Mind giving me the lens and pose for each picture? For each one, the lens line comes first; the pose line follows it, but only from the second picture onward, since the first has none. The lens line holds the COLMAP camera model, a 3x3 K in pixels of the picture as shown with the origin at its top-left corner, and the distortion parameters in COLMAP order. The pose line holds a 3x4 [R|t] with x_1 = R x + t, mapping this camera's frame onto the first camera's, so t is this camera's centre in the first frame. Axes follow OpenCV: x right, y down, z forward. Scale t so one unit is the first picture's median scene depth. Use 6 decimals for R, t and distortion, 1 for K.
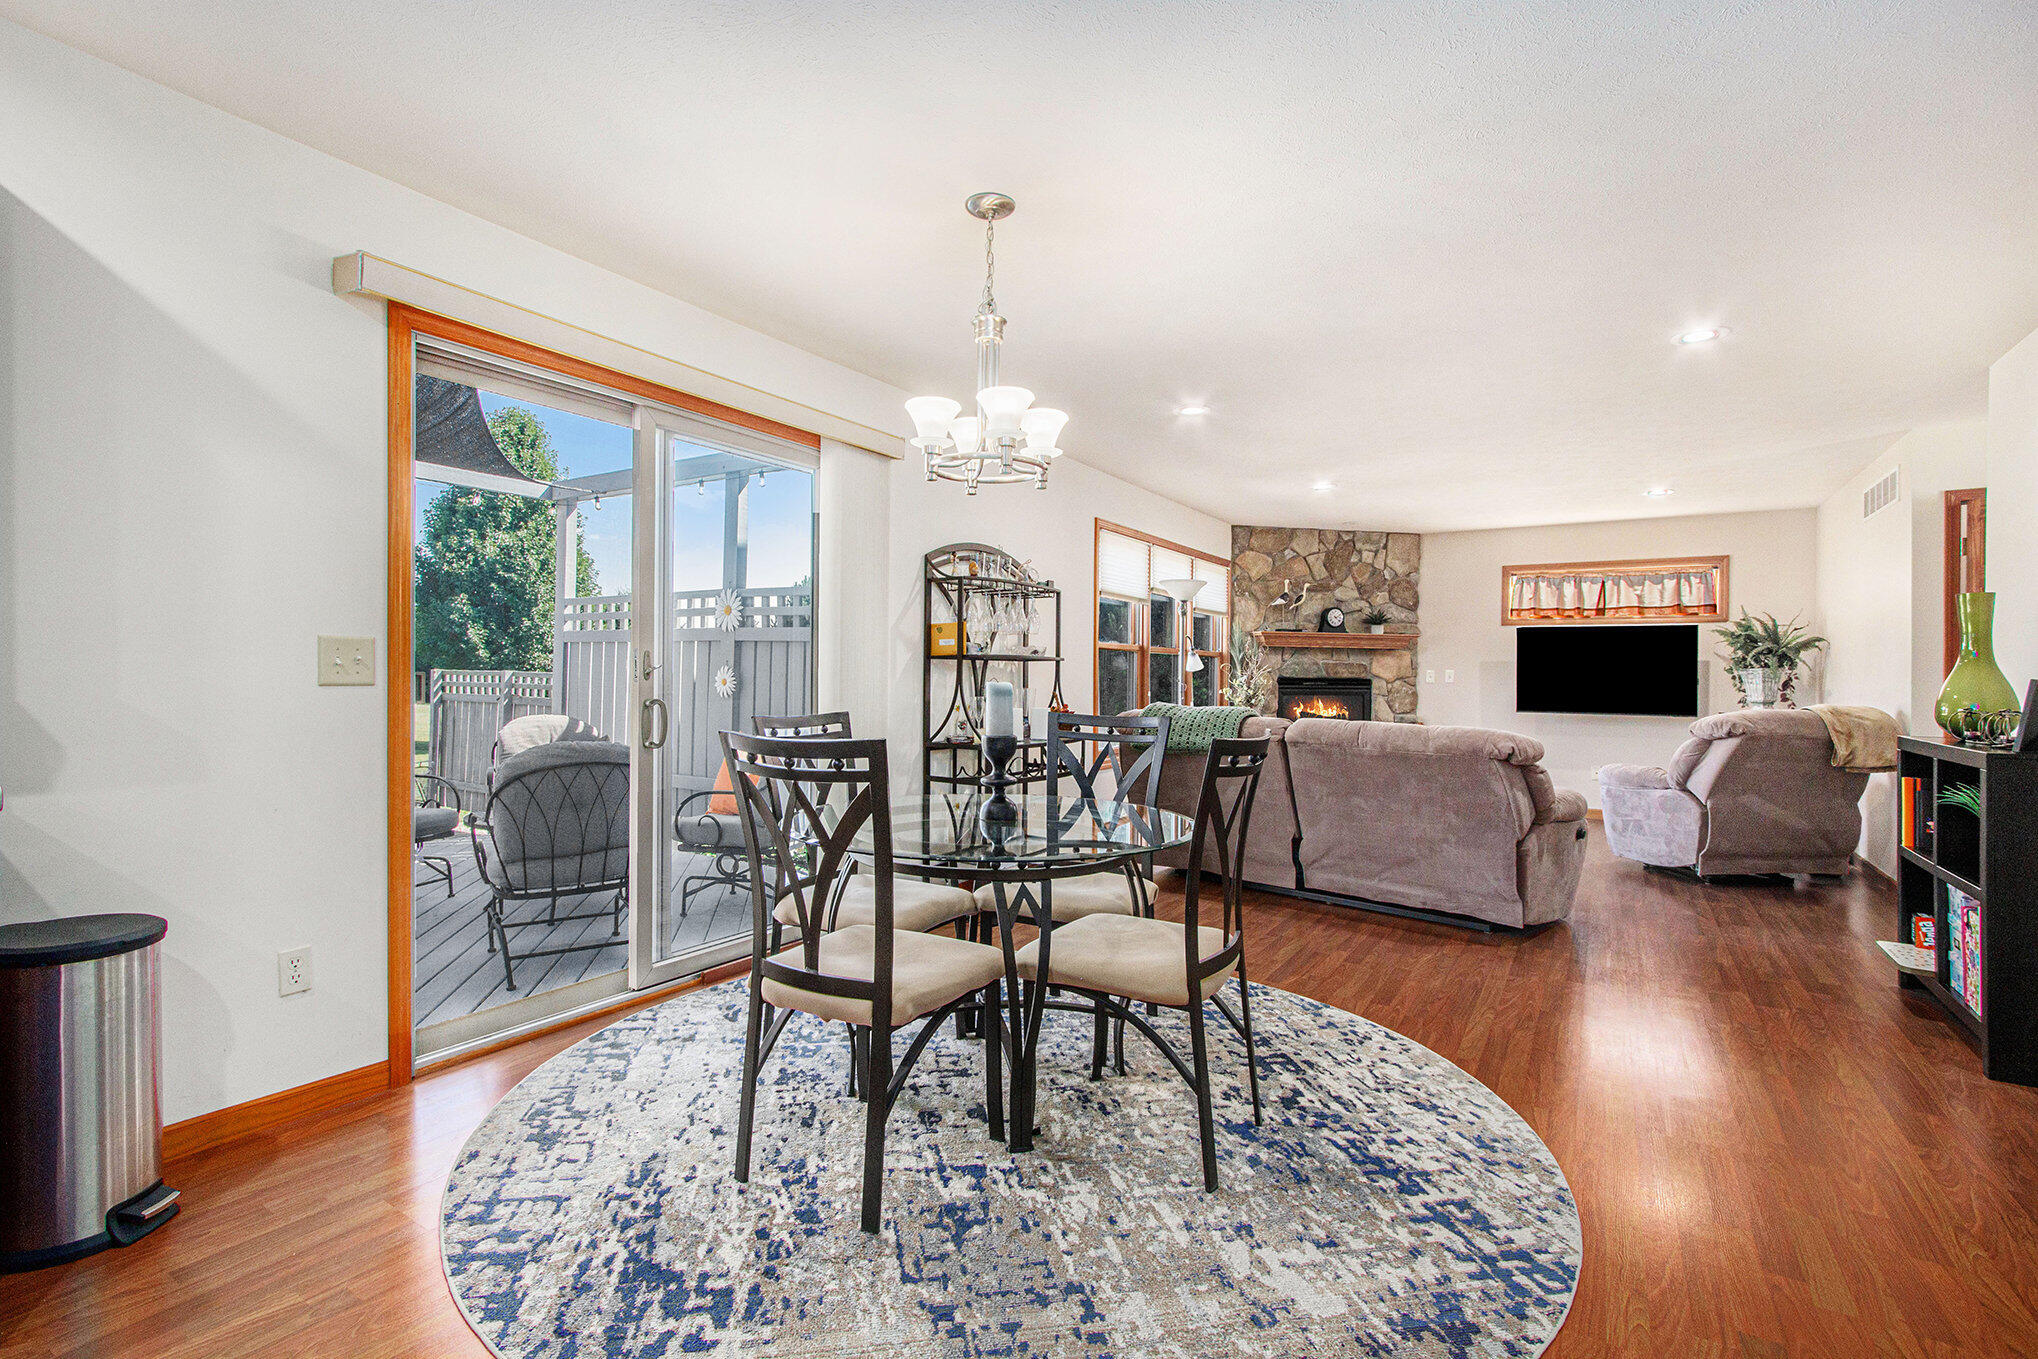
lens RADIAL K [[919.6, 0, 990.0], [0, 919.6, 669.1], [0, 0, 1]] dist [0.021601, 0.000320]
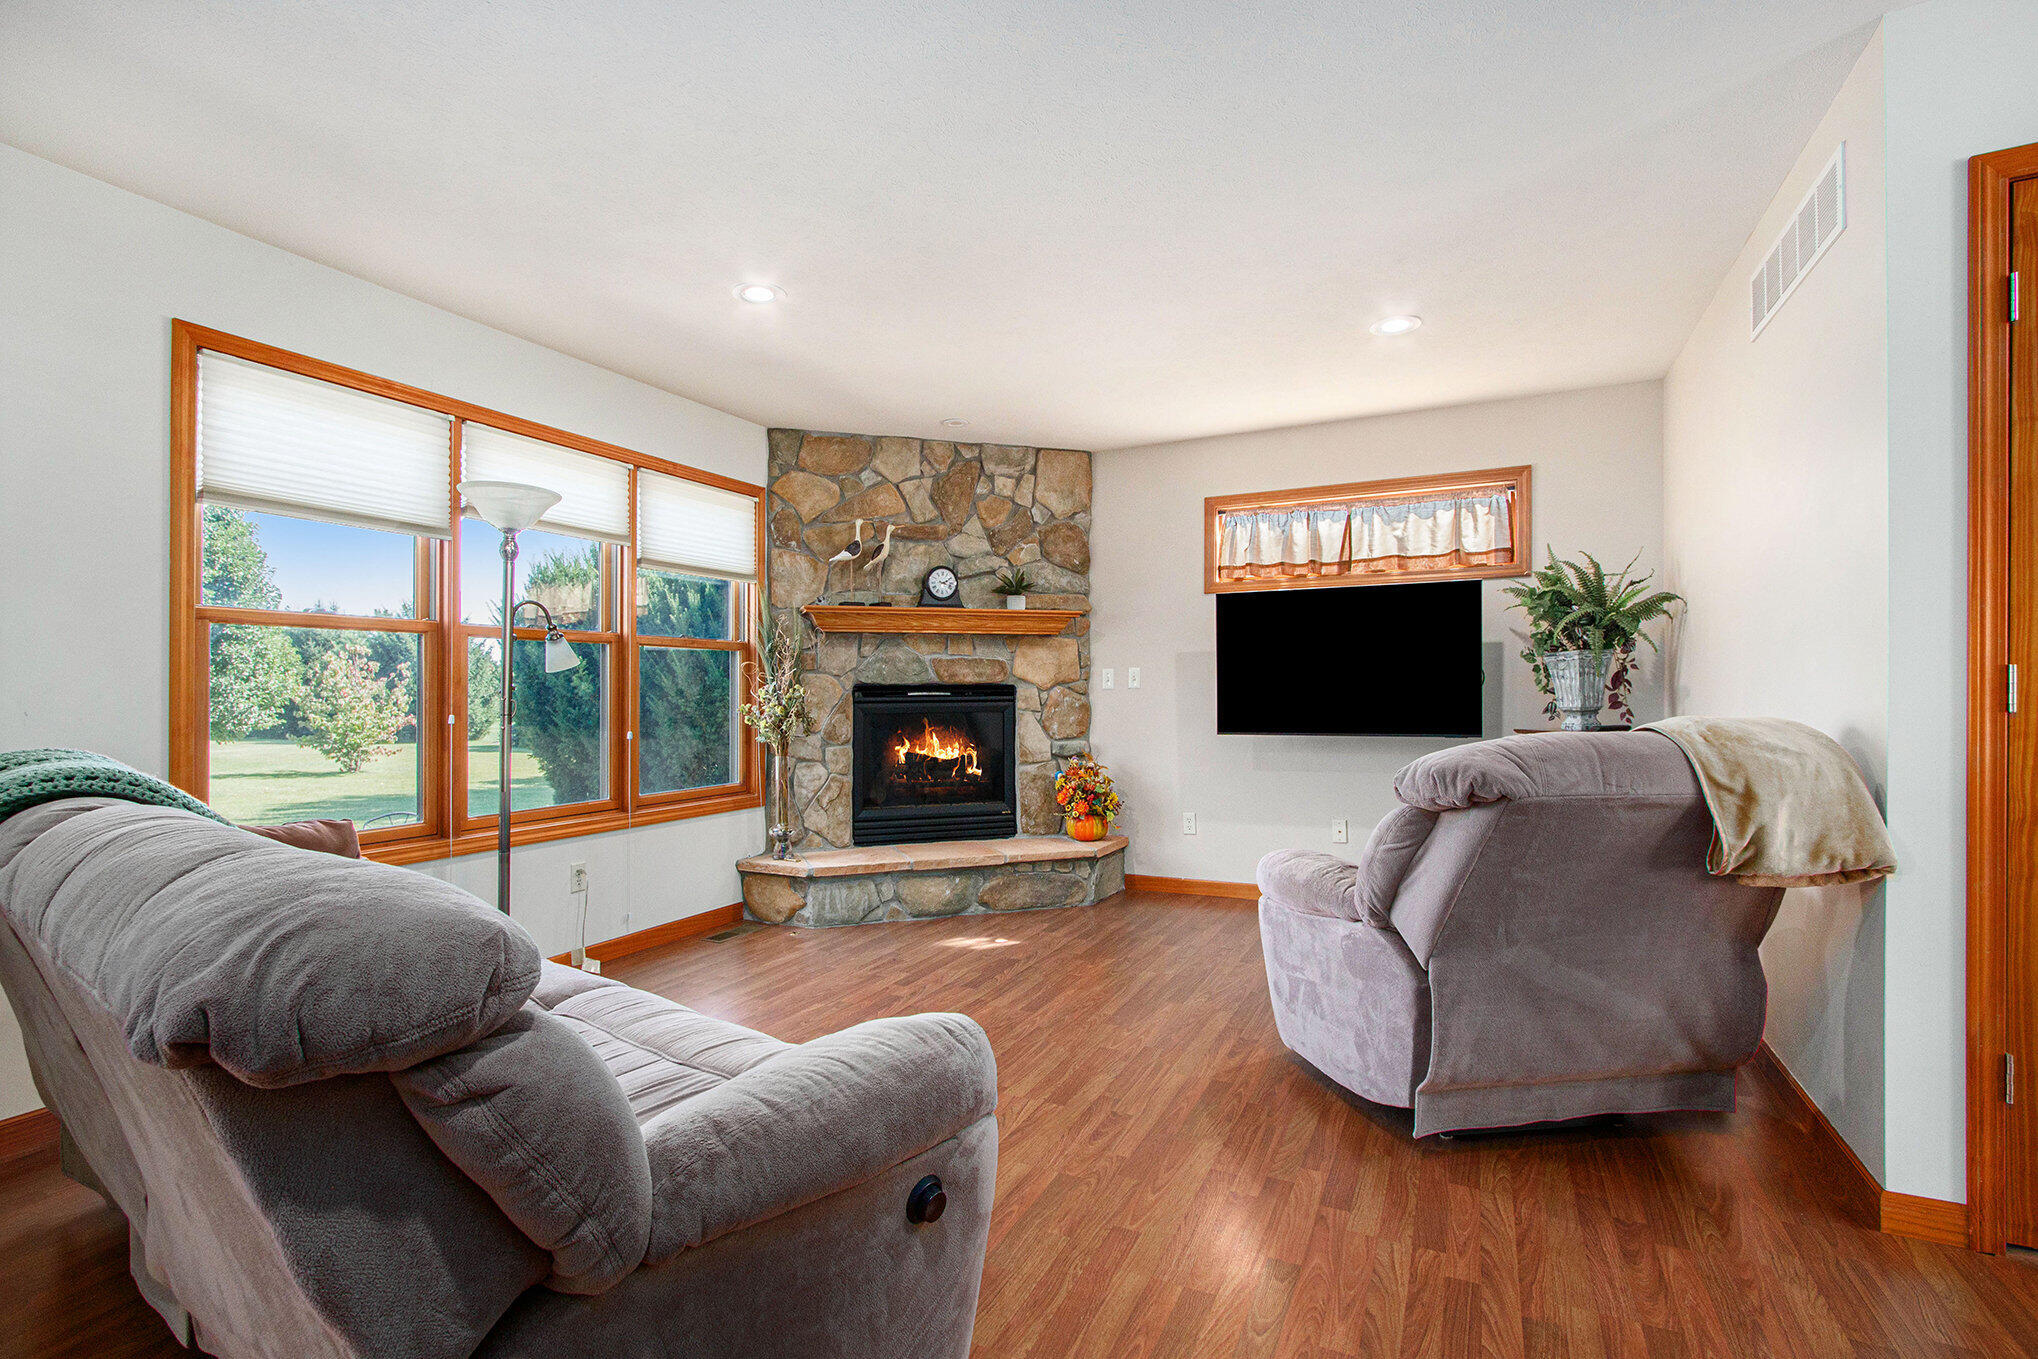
lens RADIAL K [[982.0, 0, 952.1], [0, 982.0, 698.4], [0, 0, 1]] dist [0.002151, 0.000239]
pose [[0.994840, -0.019230, 0.099615, 0.318350], [0.017886, 0.999737, 0.014366, 0.010602], [-0.099865, -0.012510, 0.994922, 0.363591]]
